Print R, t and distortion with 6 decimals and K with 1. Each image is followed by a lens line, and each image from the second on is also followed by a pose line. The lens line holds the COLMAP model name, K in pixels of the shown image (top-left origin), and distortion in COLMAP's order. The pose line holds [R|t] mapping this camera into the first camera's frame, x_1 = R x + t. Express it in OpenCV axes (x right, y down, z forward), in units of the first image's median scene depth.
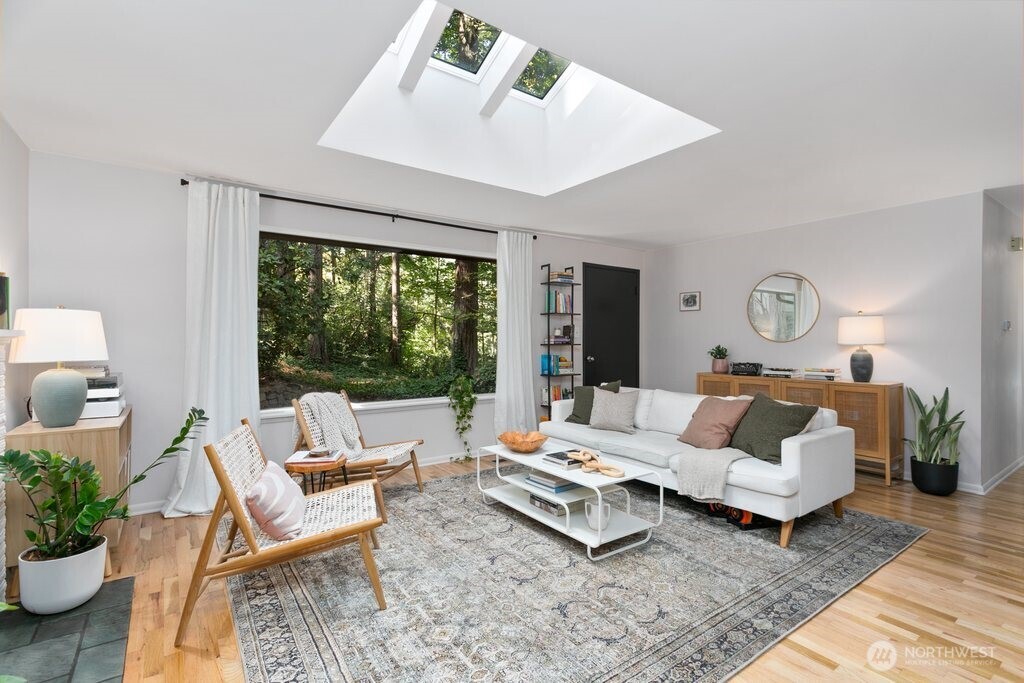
lens RADIAL K [[484.2, 0, 511.9], [0, 484.2, 340.1], [0, 0, 1]] dist [0.003609, 0.002906]
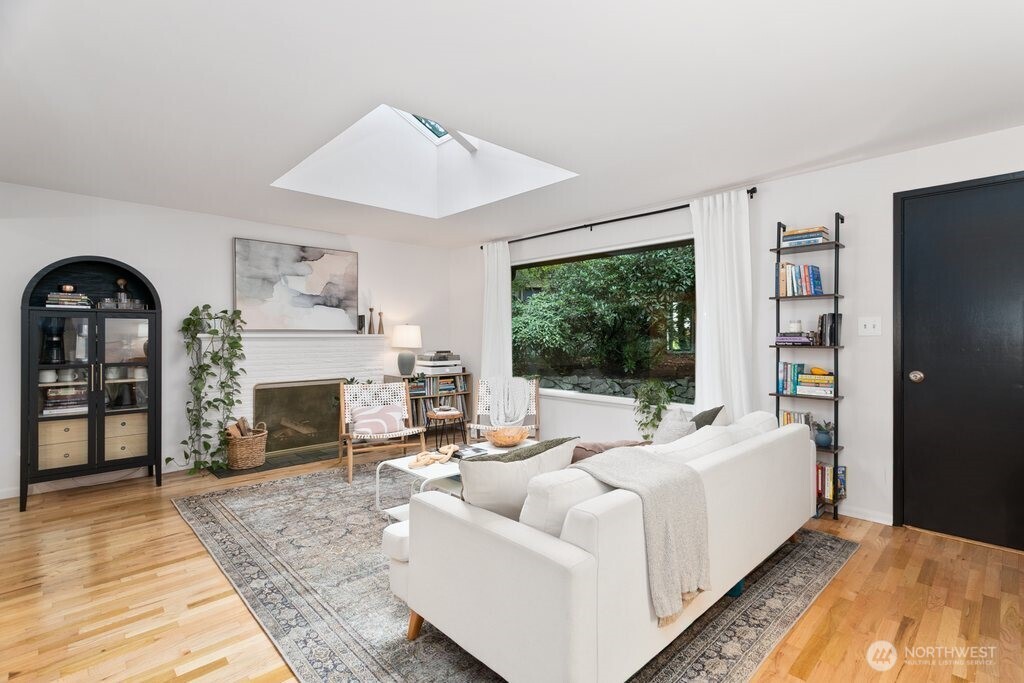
lens RADIAL K [[484.2, 0, 511.1], [0, 484.2, 337.9], [0, 0, 1]] dist [0.003609, 0.002906]
pose [[0.129131, -0.001422, -0.991627, 1.638703], [-0.003980, 0.999990, -0.001952, 0.001962], [0.991620, 0.004198, 0.129124, 1.362475]]
